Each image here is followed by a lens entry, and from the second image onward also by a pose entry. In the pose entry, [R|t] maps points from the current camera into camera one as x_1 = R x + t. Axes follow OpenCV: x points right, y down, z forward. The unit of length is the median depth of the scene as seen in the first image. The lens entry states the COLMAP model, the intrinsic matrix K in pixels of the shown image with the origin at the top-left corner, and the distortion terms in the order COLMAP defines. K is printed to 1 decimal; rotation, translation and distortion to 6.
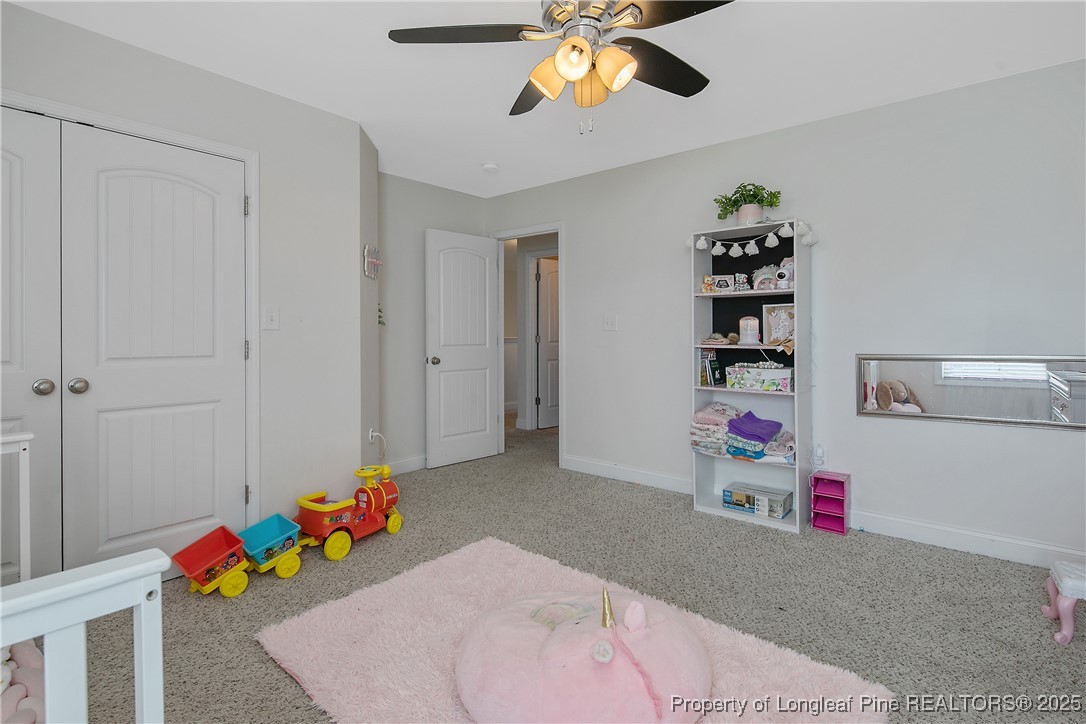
lens RADIAL K [[529.3, 0, 543.5], [0, 529.3, 352.9], [0, 0, 1]] dist [0.000517, -0.000431]
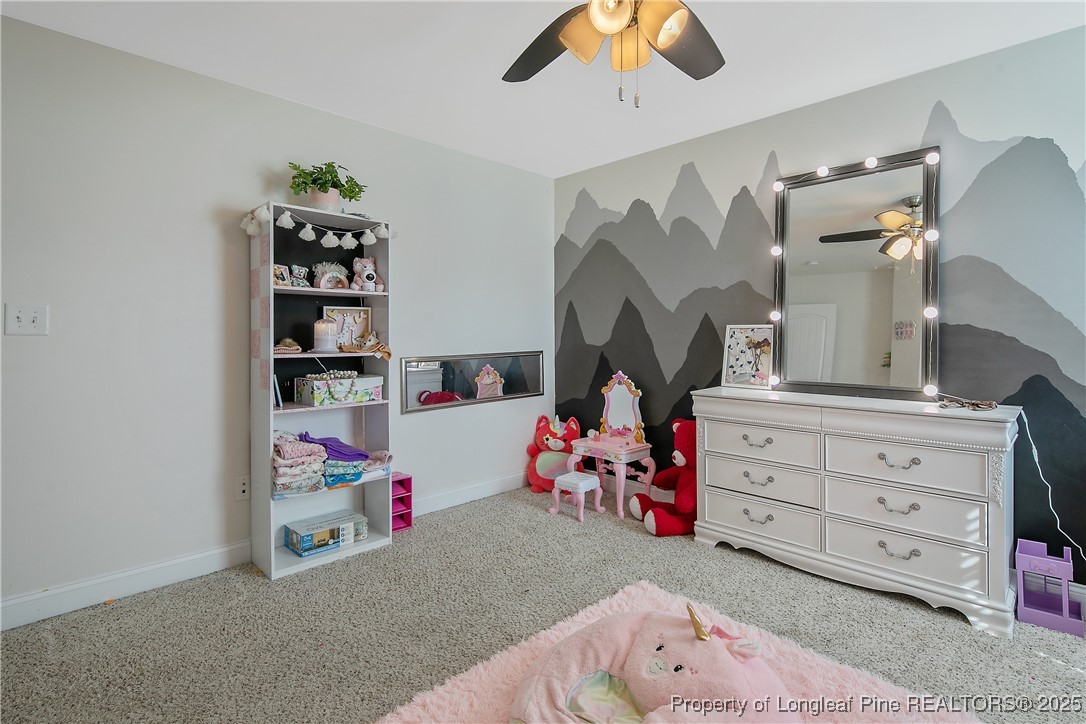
lens RADIAL K [[528.1, 0, 538.3], [0, 528.1, 347.1], [0, 0, 1]] dist [-0.004723, -0.001766]
pose [[0.092803, -0.019019, 0.995503, -0.430418], [0.039222, 0.999111, 0.015432, -0.023859], [-0.994912, 0.037614, 0.093467, 0.592796]]
